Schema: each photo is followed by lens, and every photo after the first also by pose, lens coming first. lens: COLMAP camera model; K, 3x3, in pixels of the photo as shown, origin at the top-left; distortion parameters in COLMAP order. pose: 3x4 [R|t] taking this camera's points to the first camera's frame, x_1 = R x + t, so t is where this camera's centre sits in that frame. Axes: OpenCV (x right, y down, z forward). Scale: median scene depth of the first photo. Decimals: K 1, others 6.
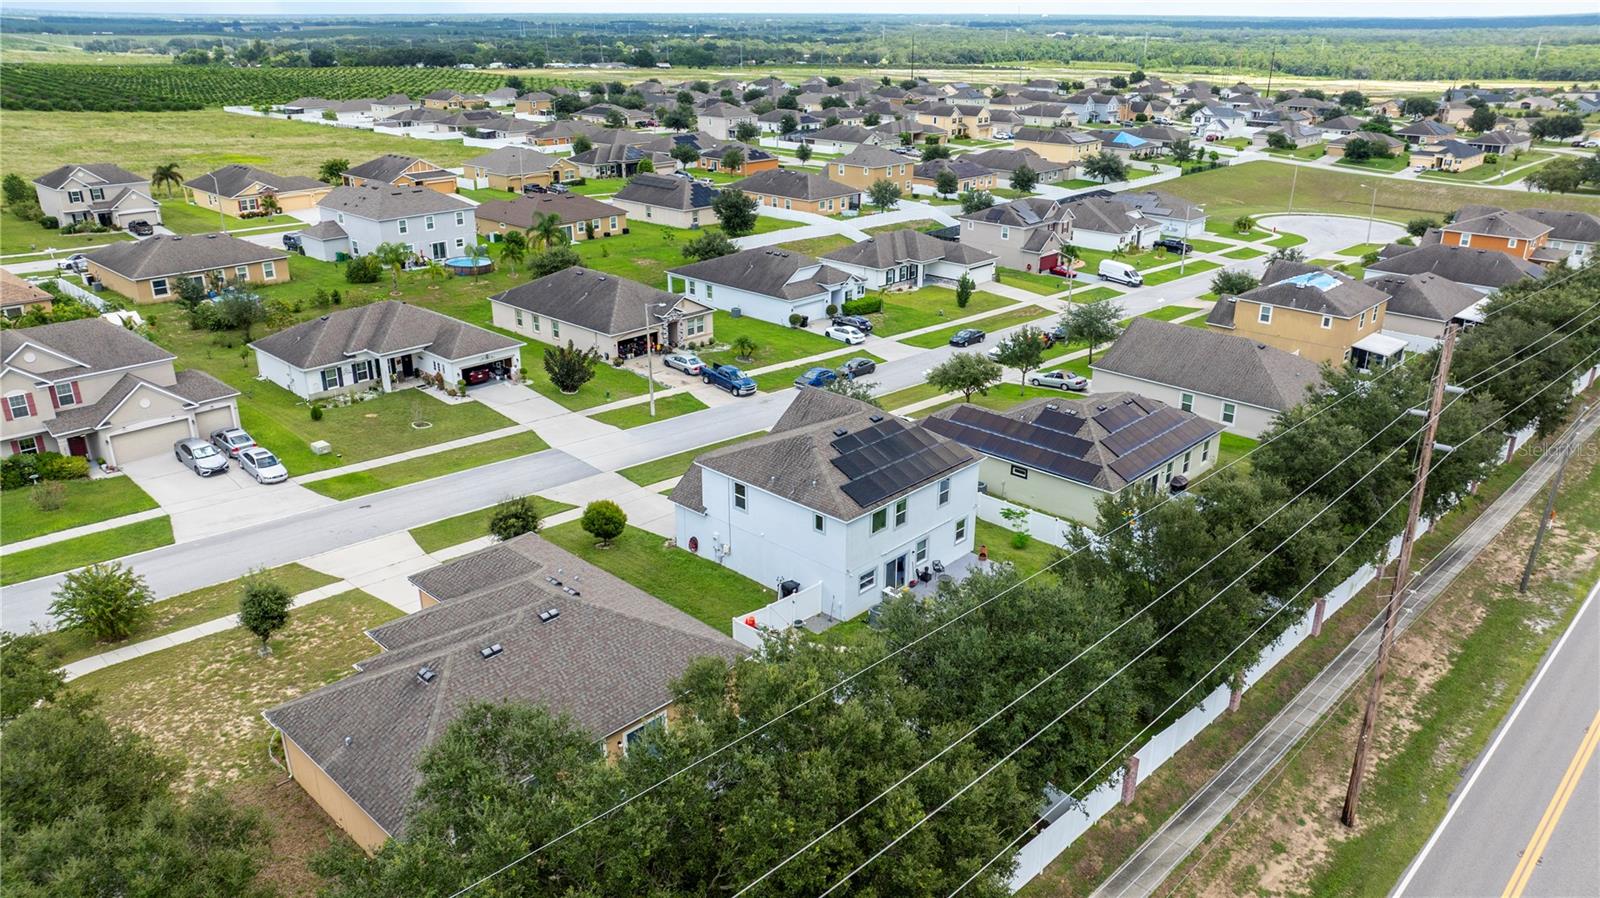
lens RADIAL K [[1126.1, 0, 805.2], [0, 1126.1, 448.7], [0, 0, 1]] dist [-0.028726, 0.028370]
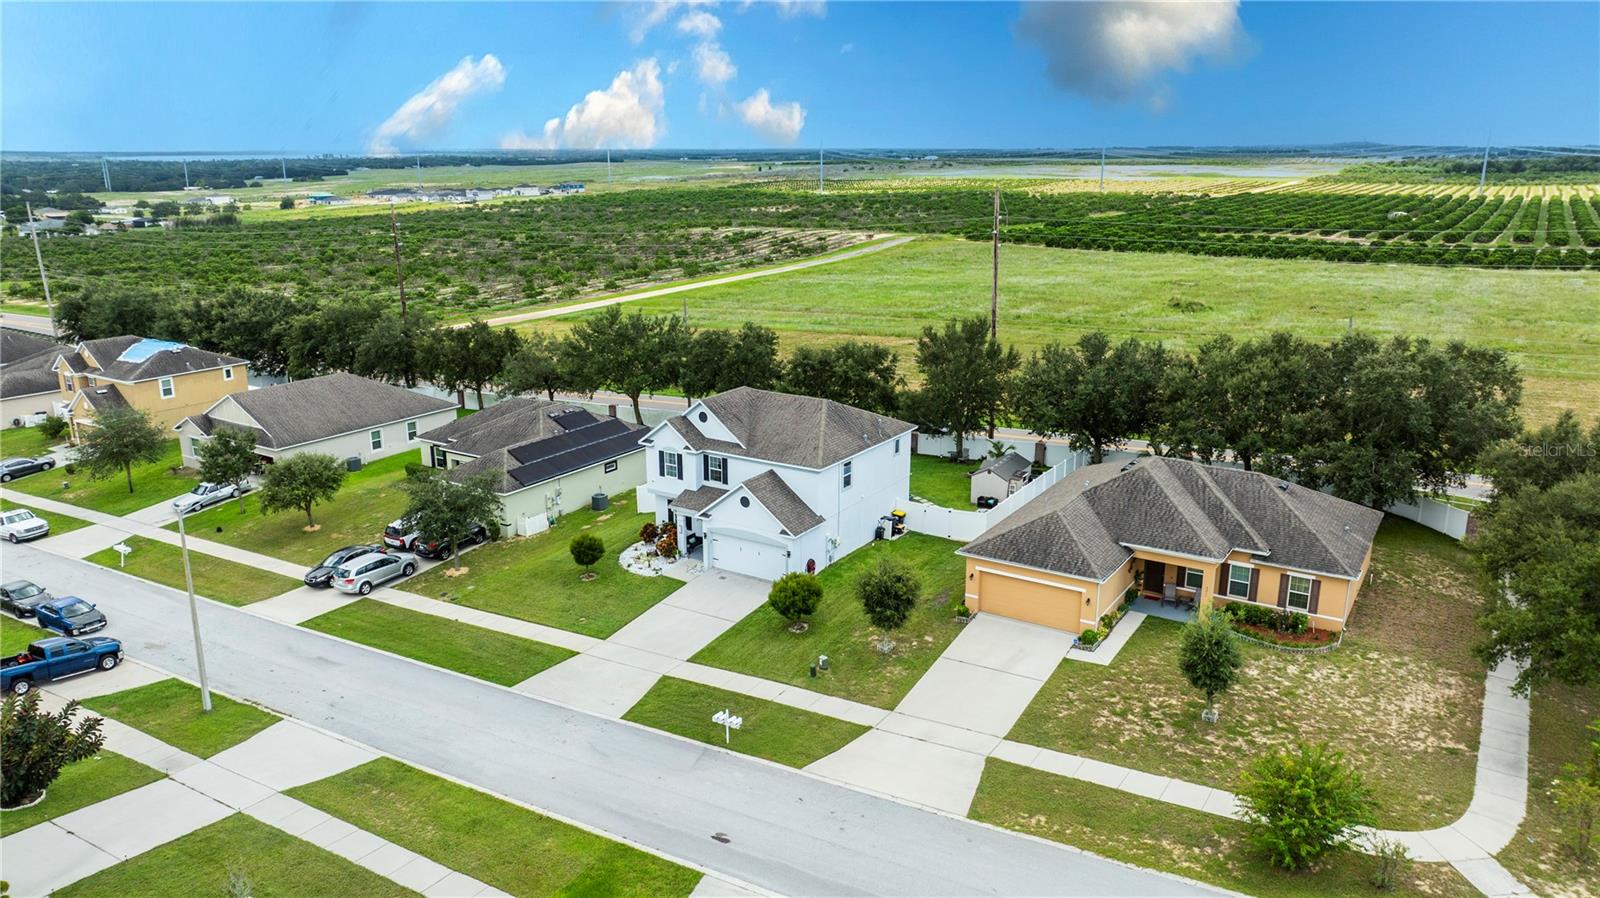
lens RADIAL K [[1126.1, 0, 801.3], [0, 1126.1, 448.4], [0, 0, 1]] dist [-0.028726, 0.028370]
pose [[-0.185327, -0.258921, 0.947952, -0.521319], [0.361087, 0.879235, 0.310745, -0.160243], [-0.913931, 0.399883, -0.069453, 0.564566]]
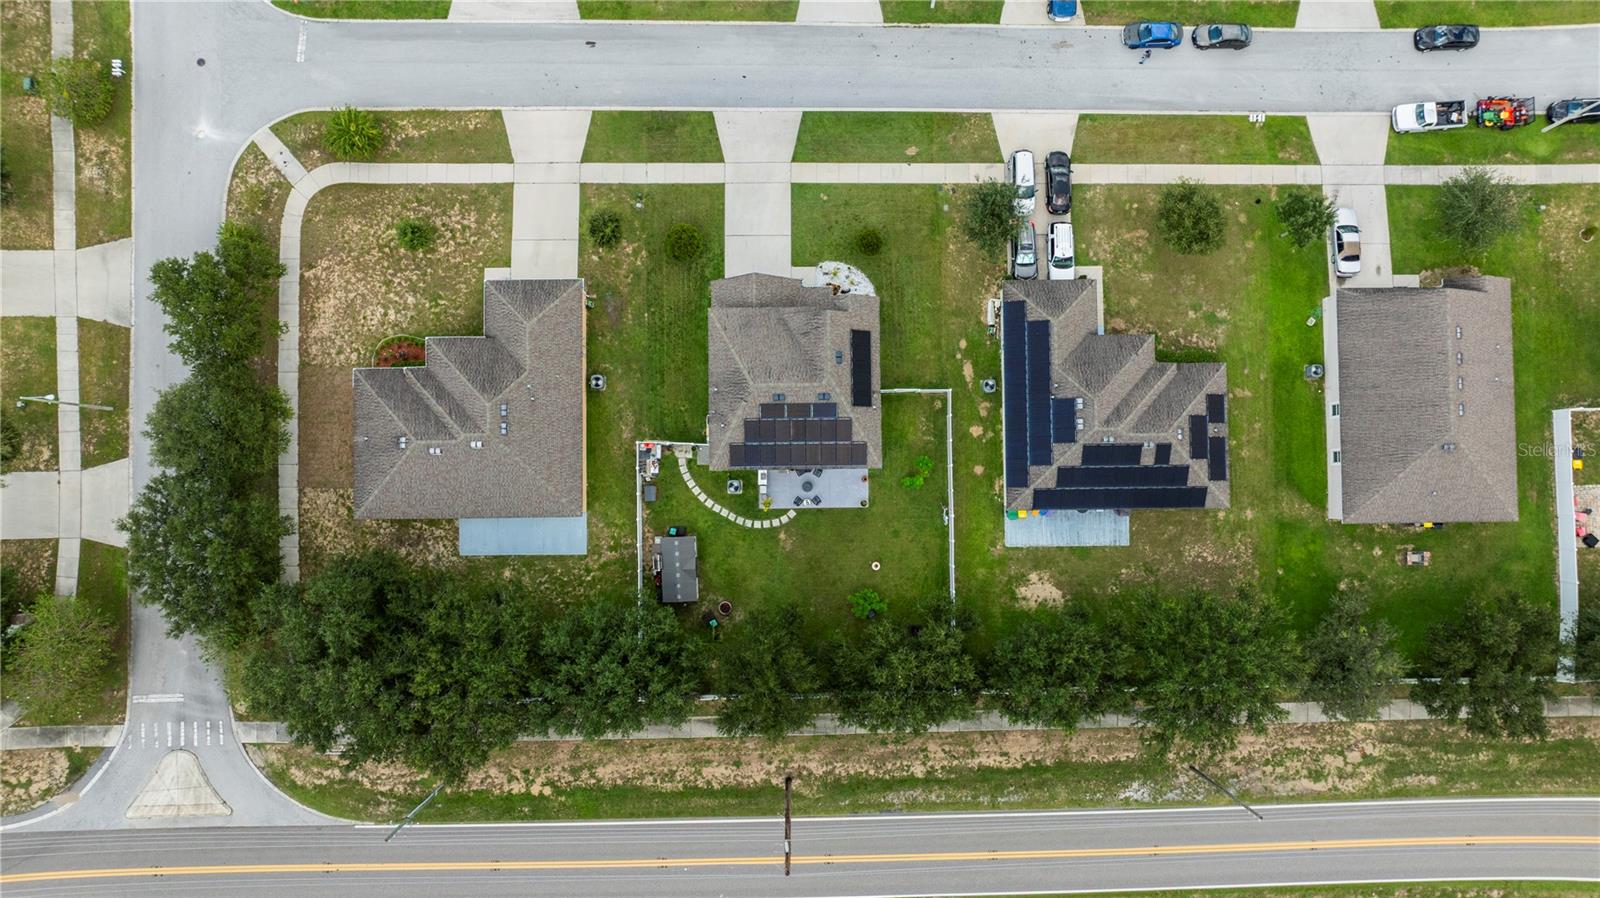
lens RADIAL K [[1126.1, 0, 811.0], [0, 1126.1, 443.1], [0, 0, 1]] dist [-0.028726, 0.028370]
pose [[0.695674, 0.717566, -0.033719, 0.069762], [-0.260082, 0.295346, 0.919308, -0.594626], [0.669623, -0.630769, 0.392091, 0.257079]]
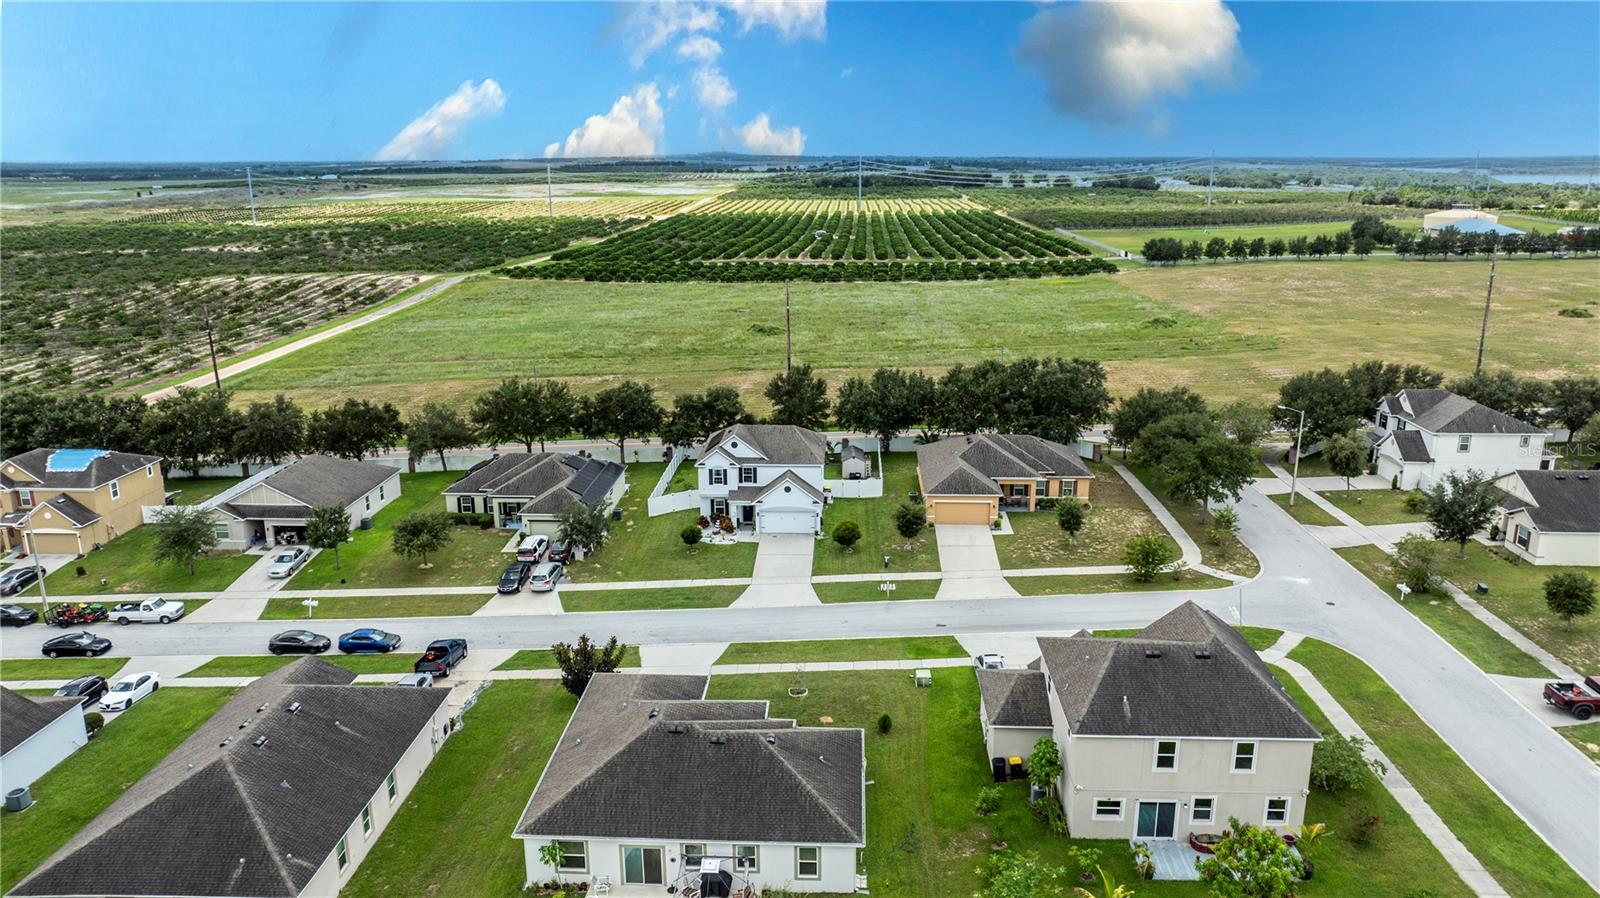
lens RADIAL K [[1126.1, 0, 798.7], [0, 1126.1, 449.9], [0, 0, 1]] dist [-0.028726, 0.028370]
pose [[-0.649780, -0.194503, 0.734816, -0.679813], [0.280412, 0.837187, 0.469561, -0.419743], [-0.706510, 0.511162, -0.489446, 0.962313]]
